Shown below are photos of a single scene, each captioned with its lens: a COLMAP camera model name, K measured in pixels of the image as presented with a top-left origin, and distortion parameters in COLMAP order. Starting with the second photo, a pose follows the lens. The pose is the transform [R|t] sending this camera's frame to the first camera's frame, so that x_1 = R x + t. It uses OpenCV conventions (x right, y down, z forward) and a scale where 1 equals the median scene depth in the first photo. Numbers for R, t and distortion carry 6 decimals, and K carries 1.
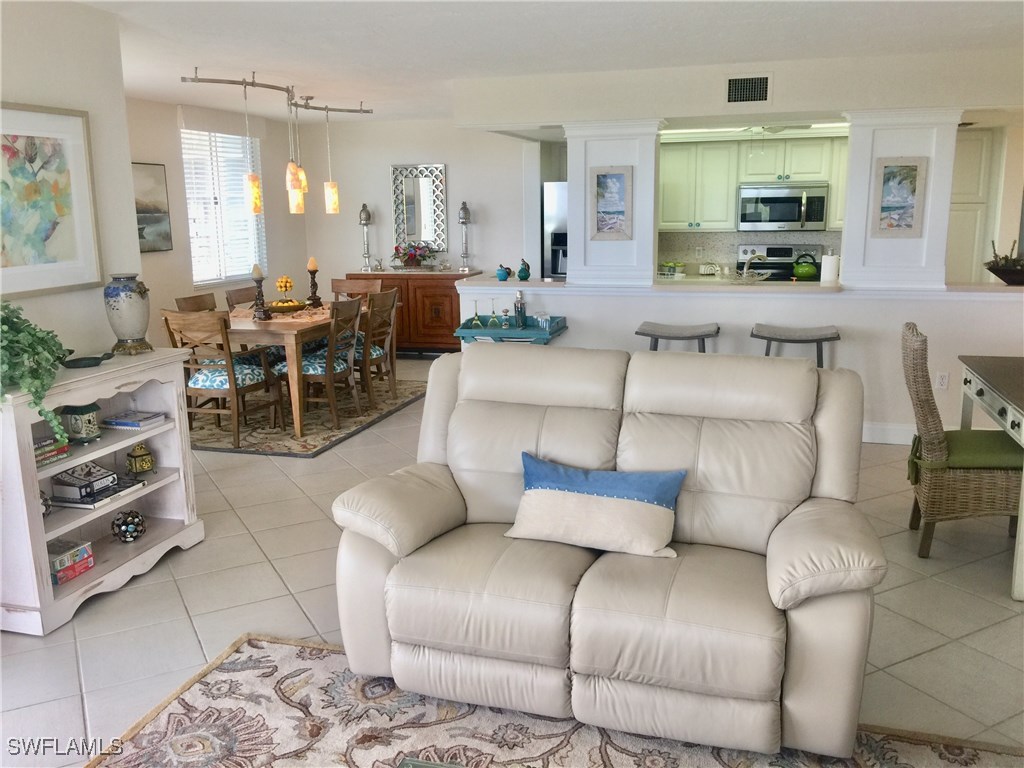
lens RADIAL K [[887.5, 0, 506.7], [0, 887.5, 377.2], [0, 0, 1]] dist [0.070708, -0.007529]
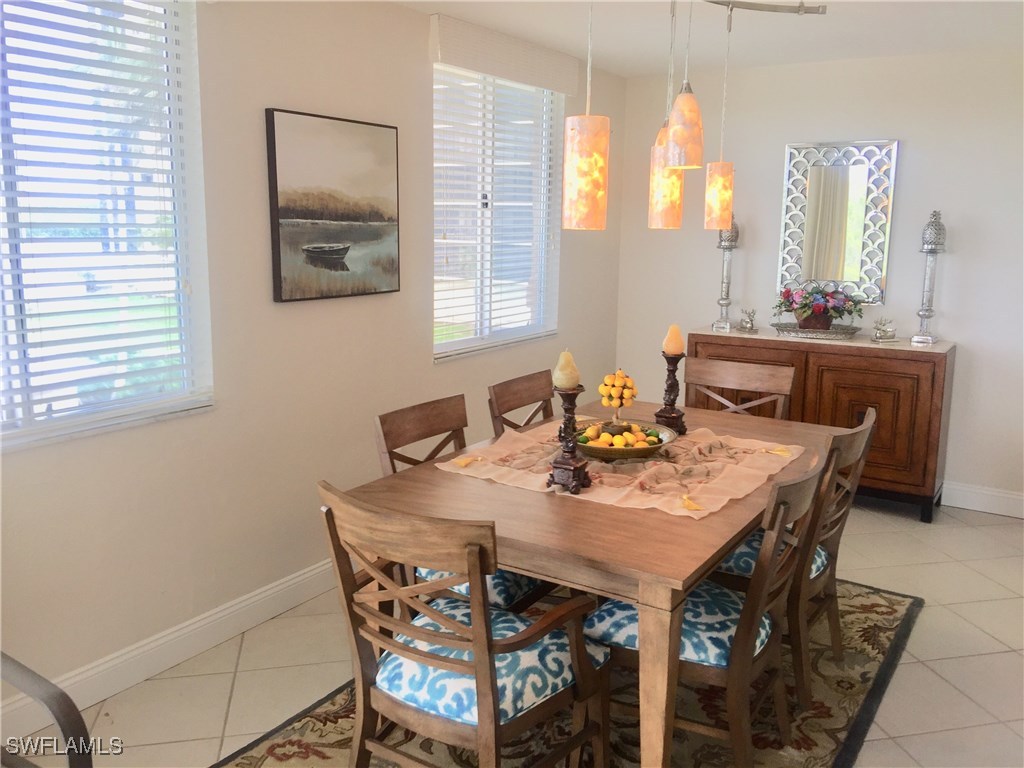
lens RADIAL K [[887.5, 0, 516.6], [0, 887.5, 385.7], [0, 0, 1]] dist [0.070708, -0.007529]
pose [[0.962773, 0.078593, -0.258633, -0.169812], [-0.079566, 0.996807, 0.006722, -0.096874], [0.258335, 0.014106, 0.965952, 0.522269]]
